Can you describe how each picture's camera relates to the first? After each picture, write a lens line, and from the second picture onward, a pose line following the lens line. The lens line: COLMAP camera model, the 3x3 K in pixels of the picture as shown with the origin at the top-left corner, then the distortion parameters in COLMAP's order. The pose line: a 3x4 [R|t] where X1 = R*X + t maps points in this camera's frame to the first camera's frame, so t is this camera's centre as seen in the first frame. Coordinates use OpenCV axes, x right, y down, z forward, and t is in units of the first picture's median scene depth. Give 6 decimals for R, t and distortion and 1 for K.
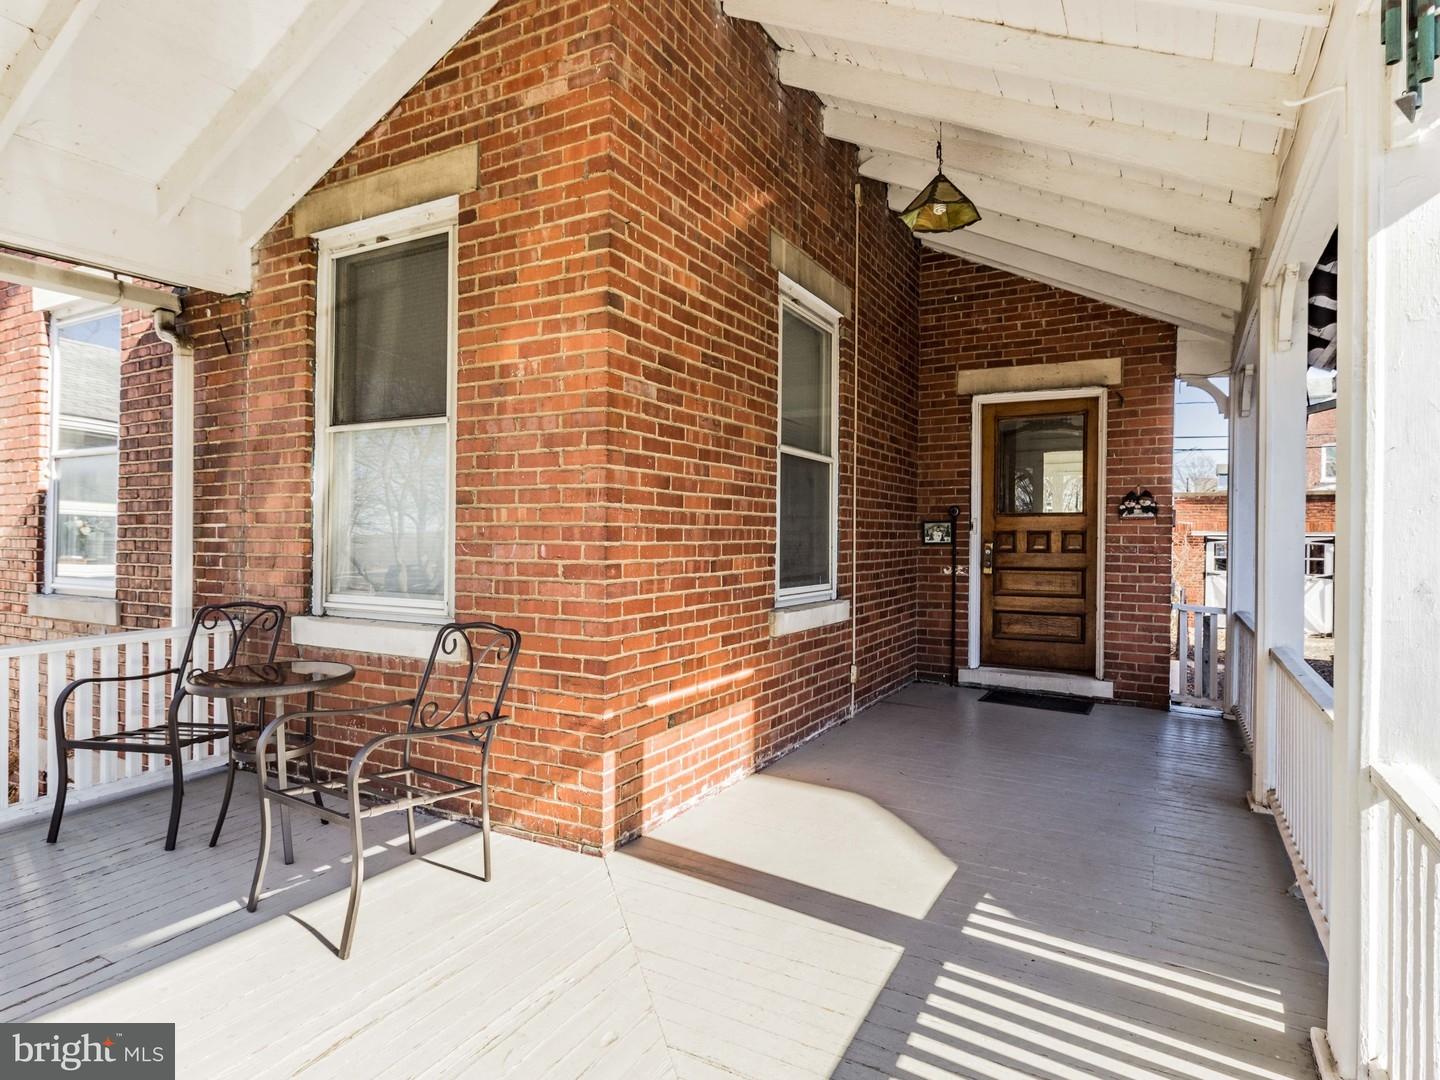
lens RADIAL K [[765.4, 0, 725.1], [0, 765.4, 512.3], [0, 0, 1]] dist [0.003095, -0.026101]
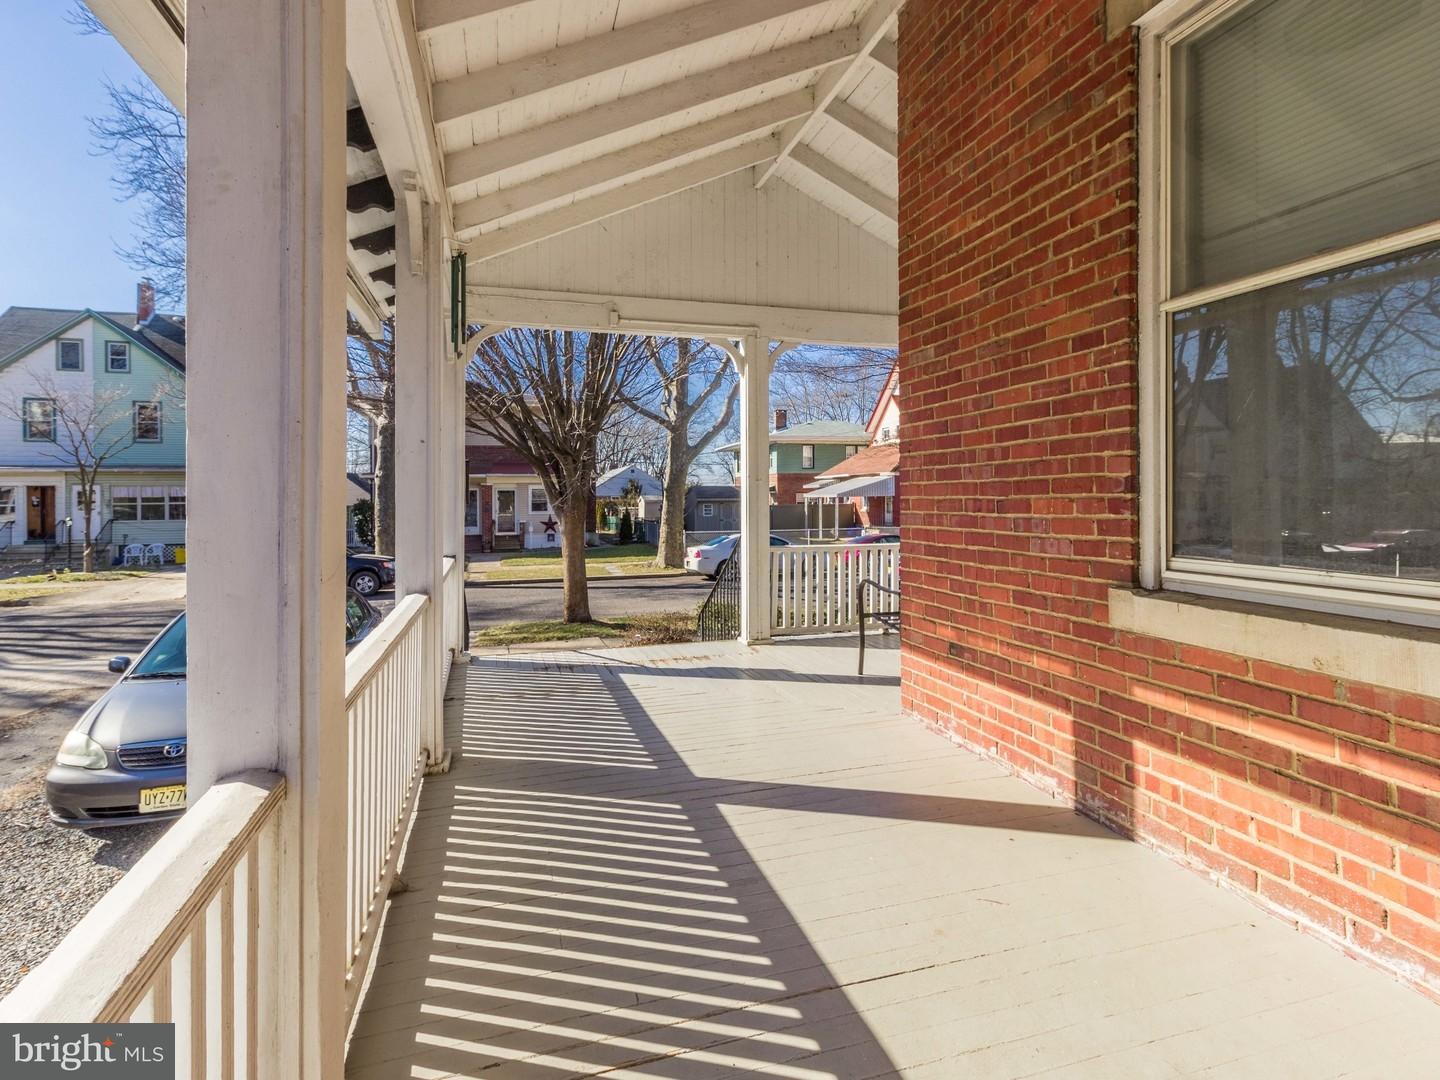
lens RADIAL K [[765.4, 0, 725.1], [0, 765.4, 512.3], [0, 0, 1]] dist [0.003095, -0.026101]
pose [[-0.691931, -0.014082, -0.721826, 0.881904], [-0.002765, 0.999854, -0.016855, 0.097524], [0.721958, -0.009666, -0.691869, 1.448934]]
